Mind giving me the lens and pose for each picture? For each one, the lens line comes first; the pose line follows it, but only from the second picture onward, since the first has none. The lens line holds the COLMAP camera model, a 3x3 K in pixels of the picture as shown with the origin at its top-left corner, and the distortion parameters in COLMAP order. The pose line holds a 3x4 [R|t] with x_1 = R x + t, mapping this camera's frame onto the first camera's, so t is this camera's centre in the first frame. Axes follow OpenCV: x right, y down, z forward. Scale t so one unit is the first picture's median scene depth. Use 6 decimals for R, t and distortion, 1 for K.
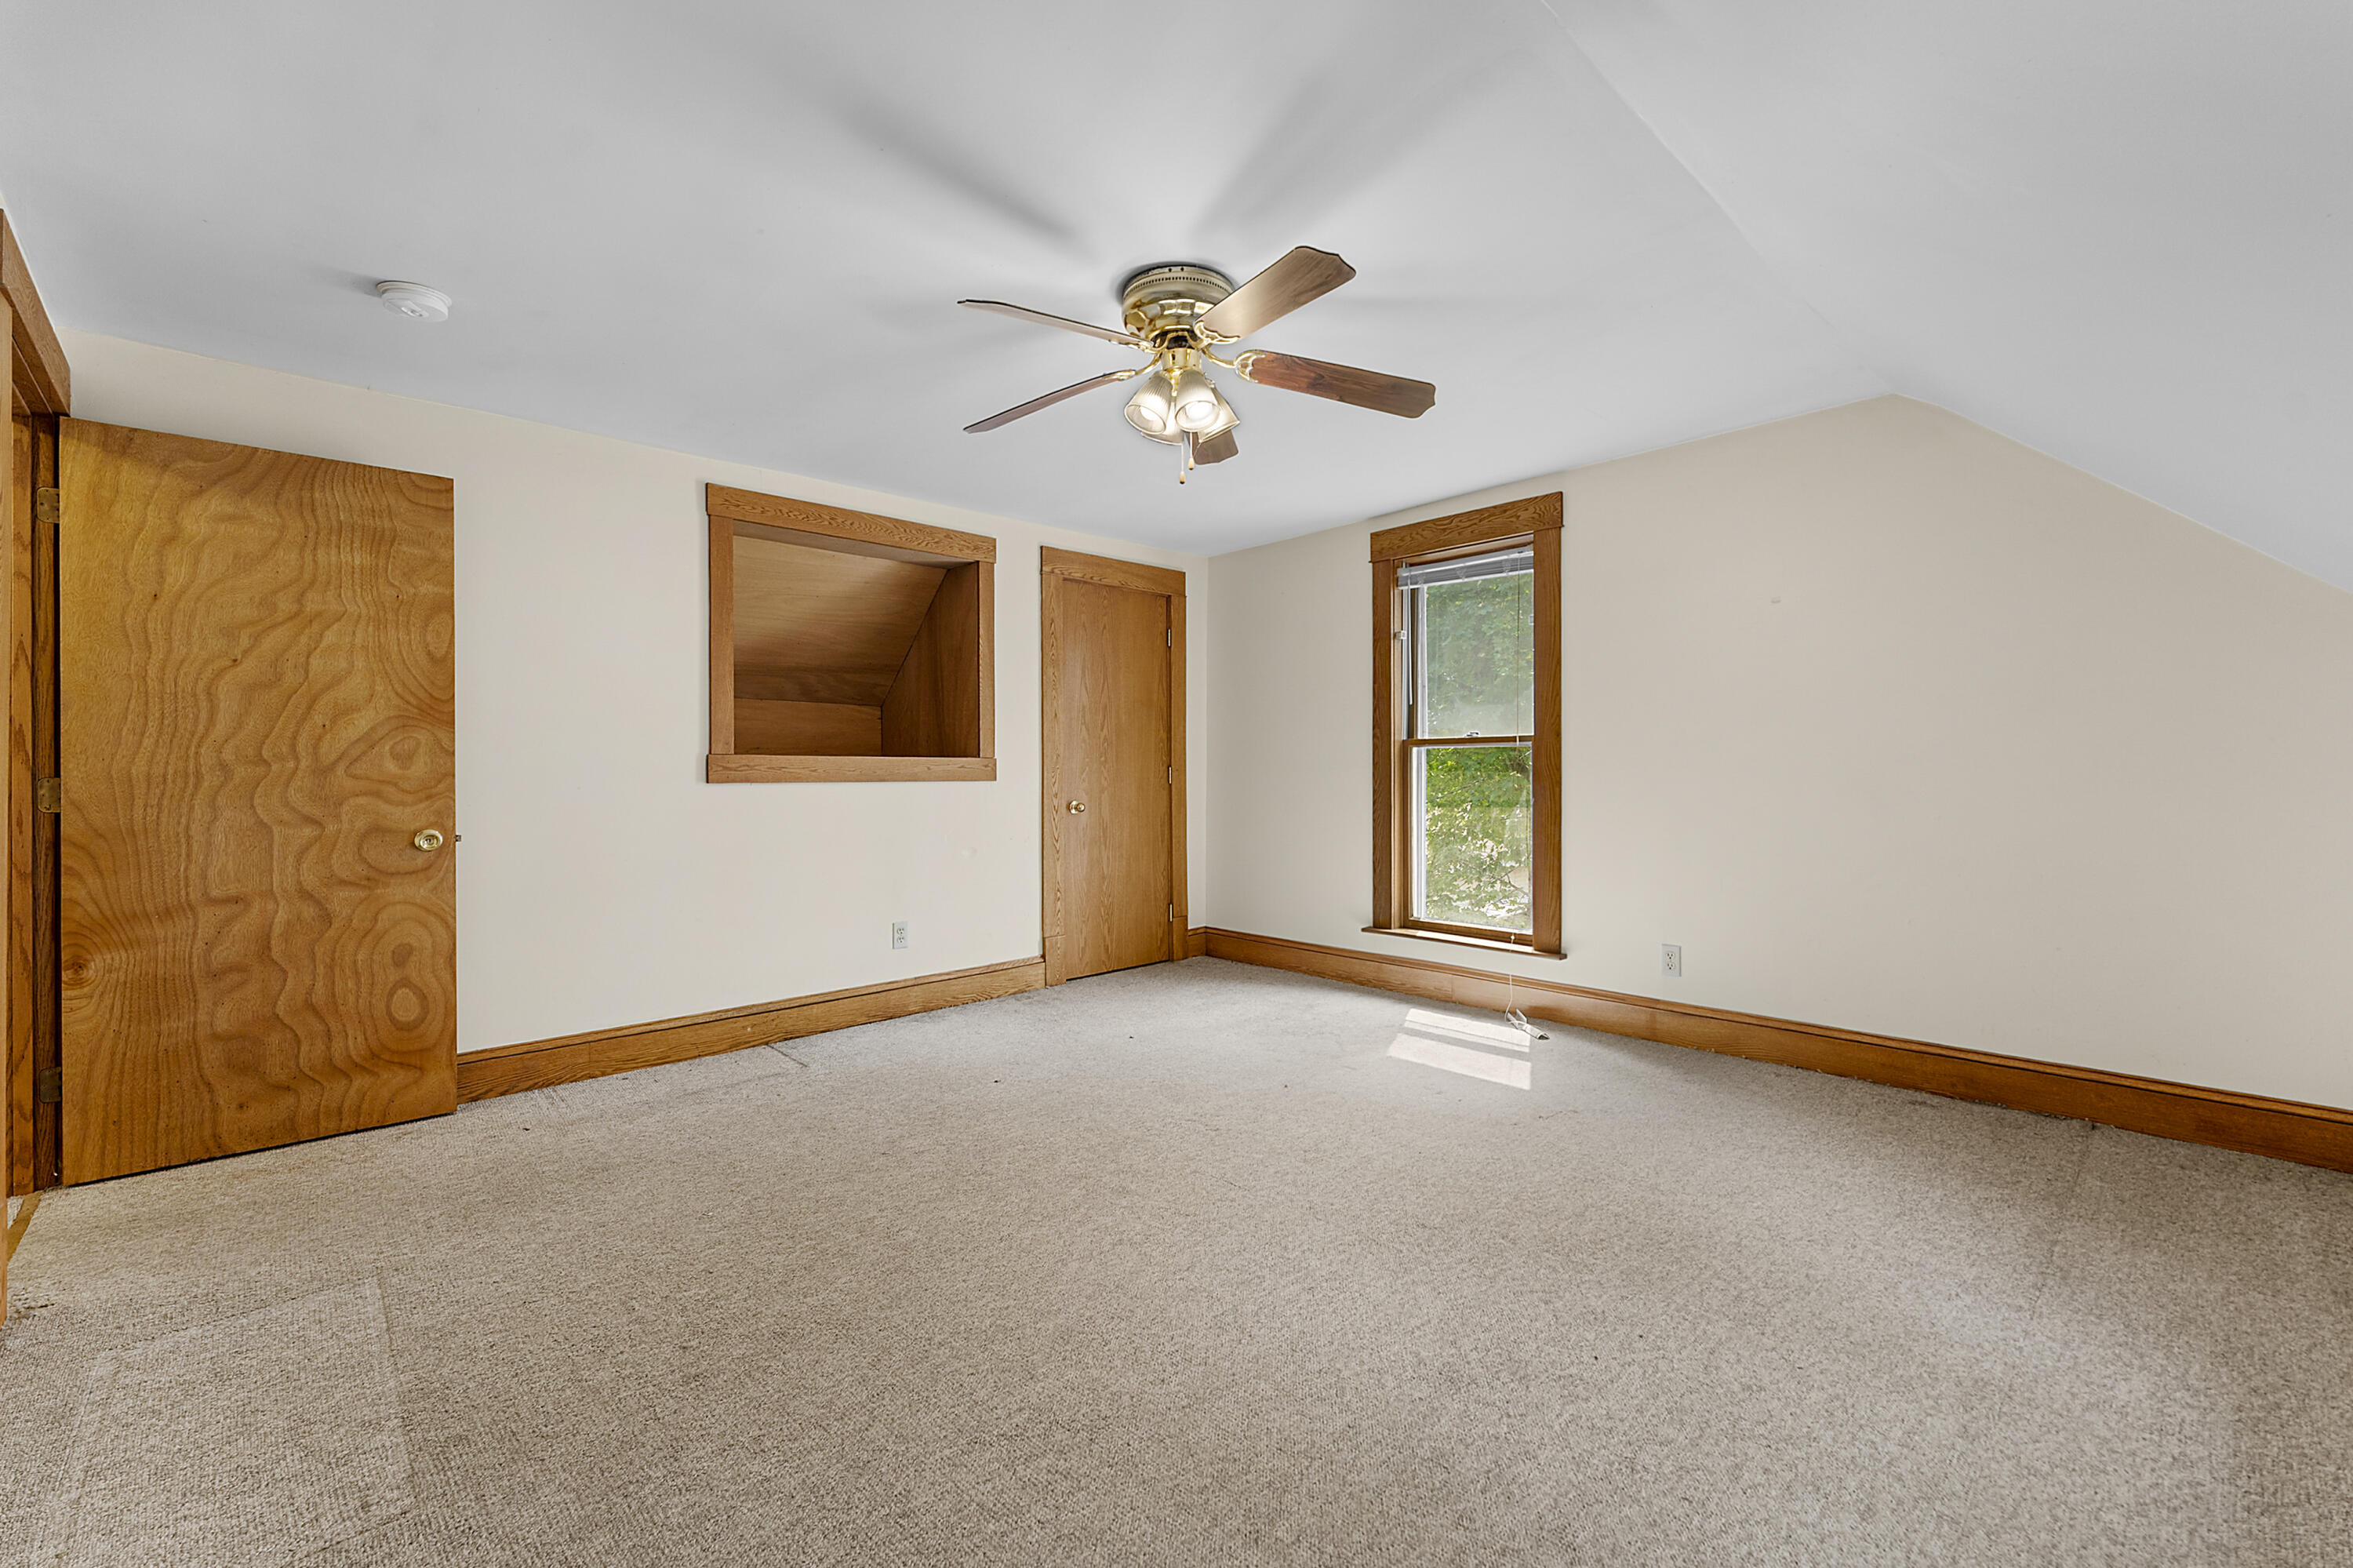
lens RADIAL K [[952.8, 0, 1187.8], [0, 952.8, 776.7], [0, 0, 1]] dist [-0.000686, -0.000774]
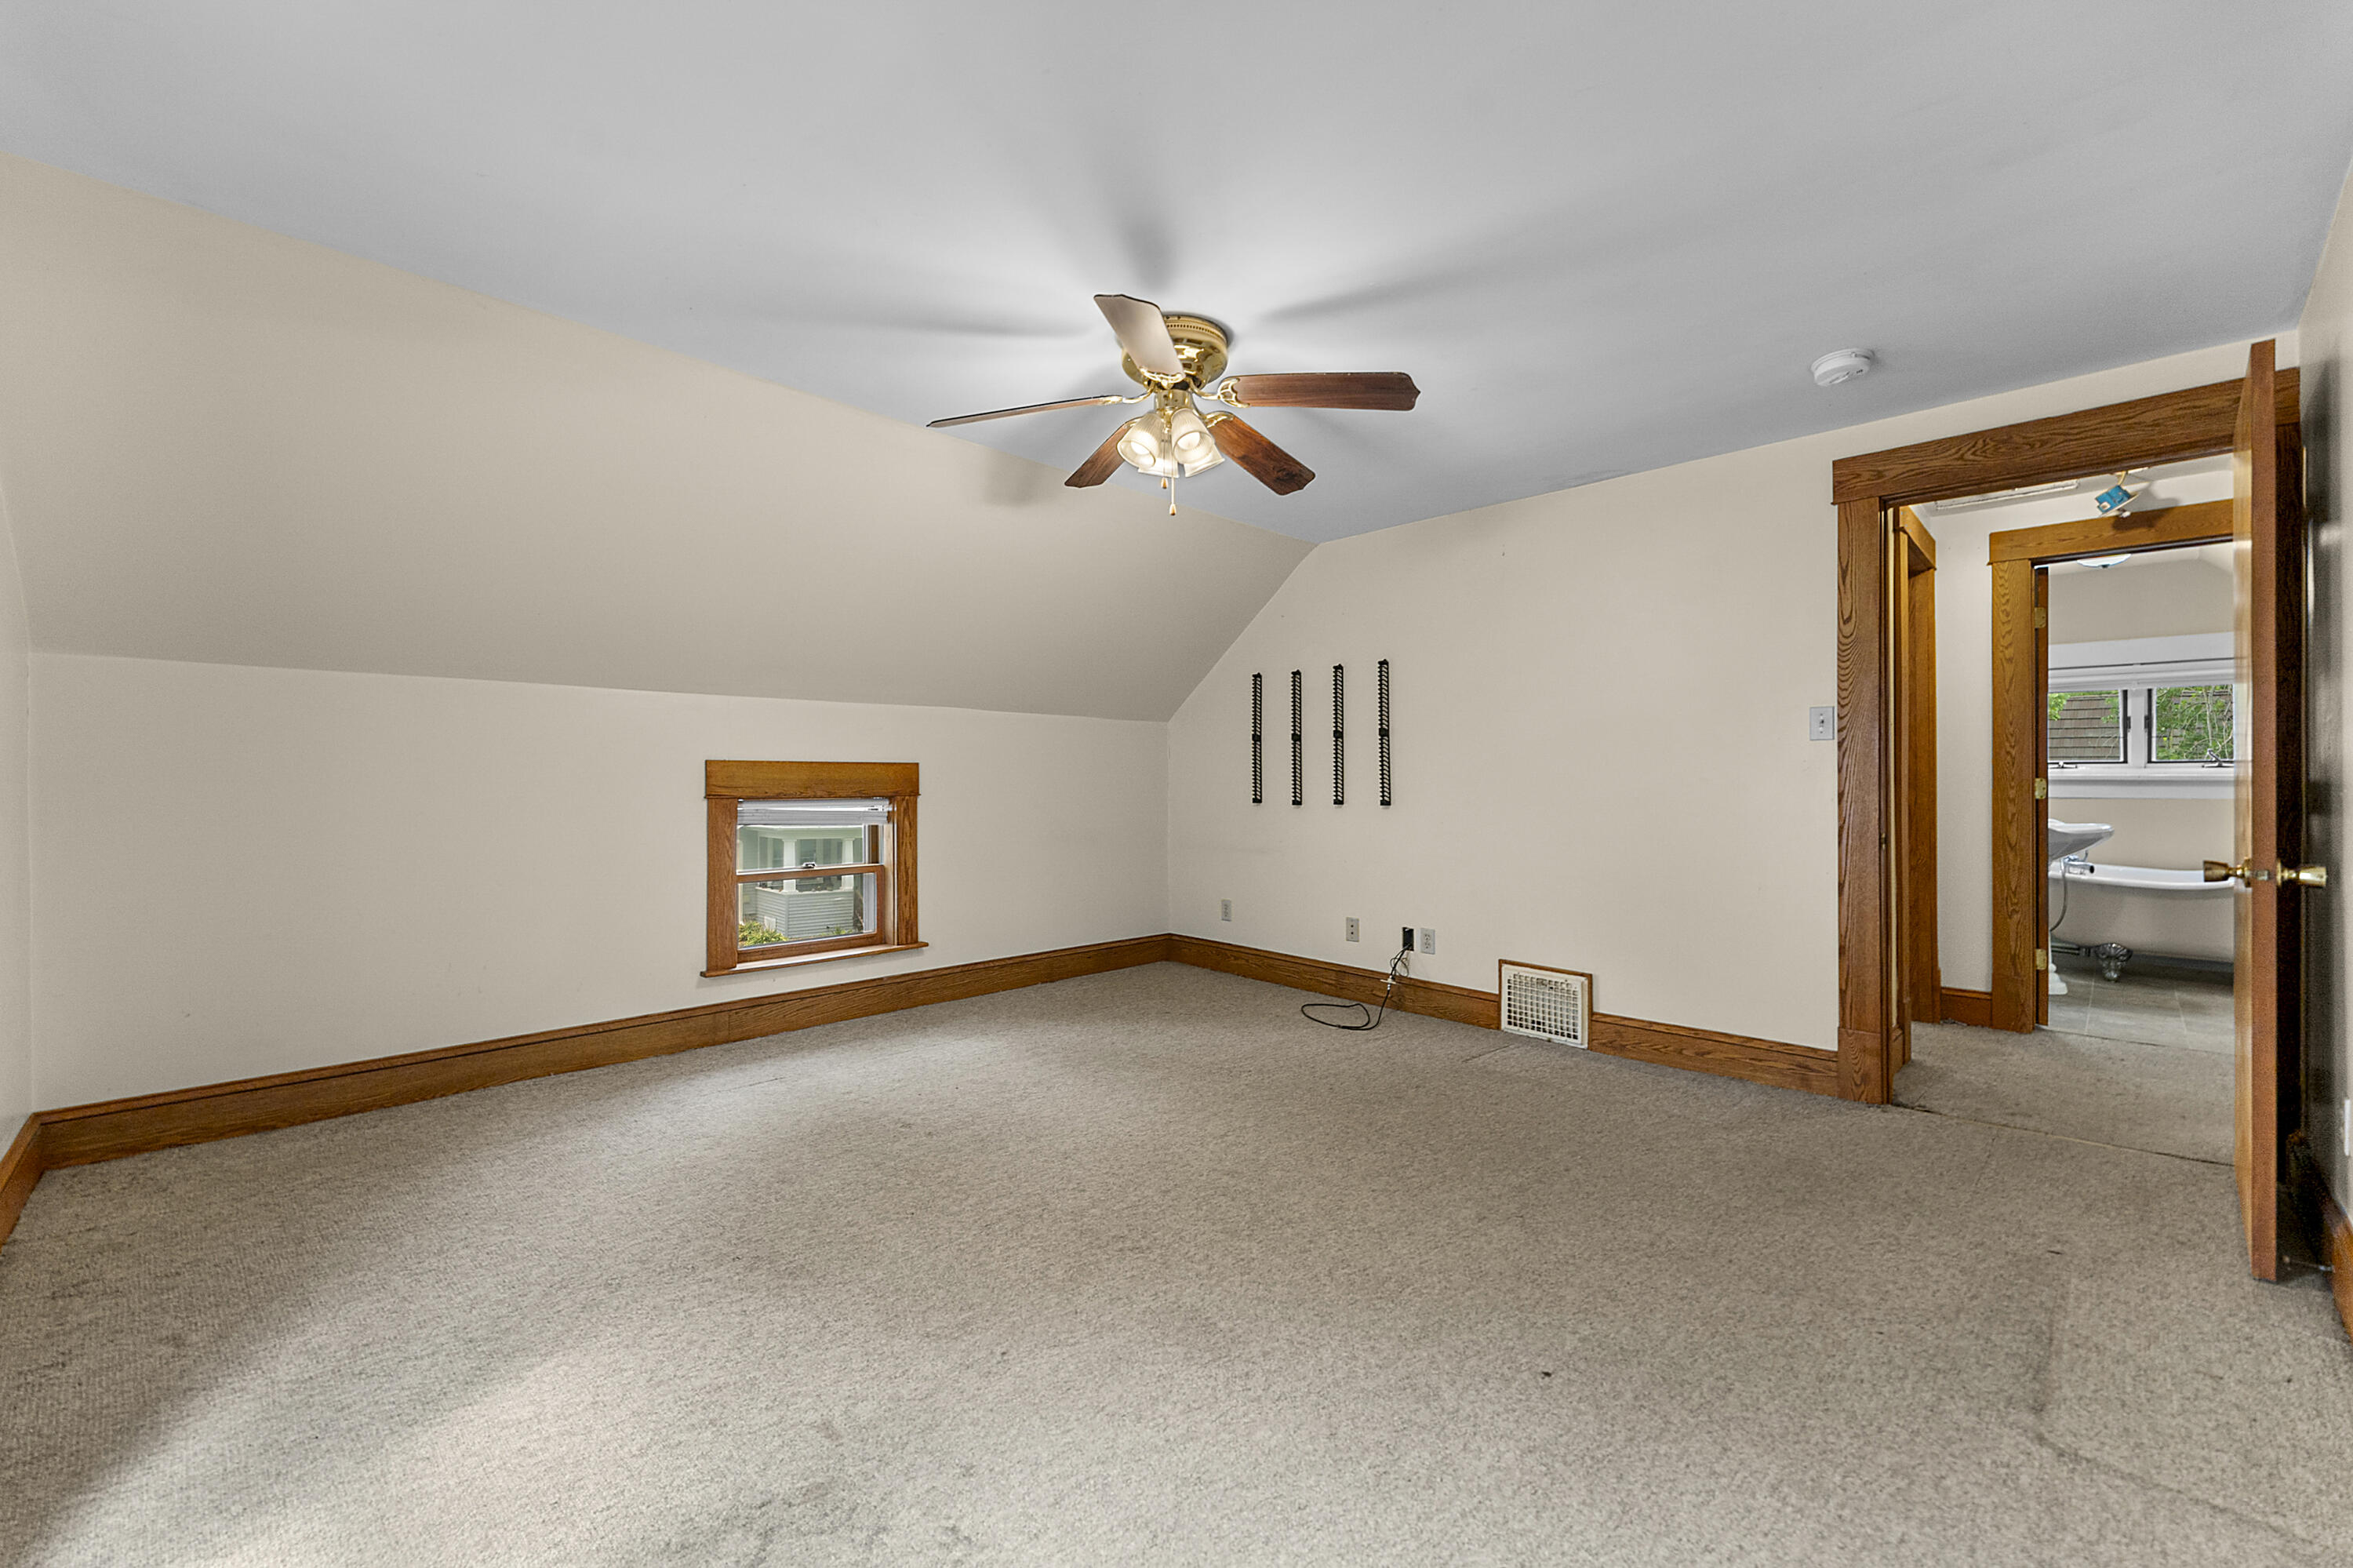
lens RADIAL K [[952.8, 0, 1168.3], [0, 952.8, 781.4], [0, 0, 1]] dist [-0.000686, -0.000774]
pose [[-0.999929, 0.005974, -0.010300, 0.013686], [0.005925, 0.999971, 0.004770, -0.012156], [0.010328, 0.004708, -0.999936, 2.203756]]
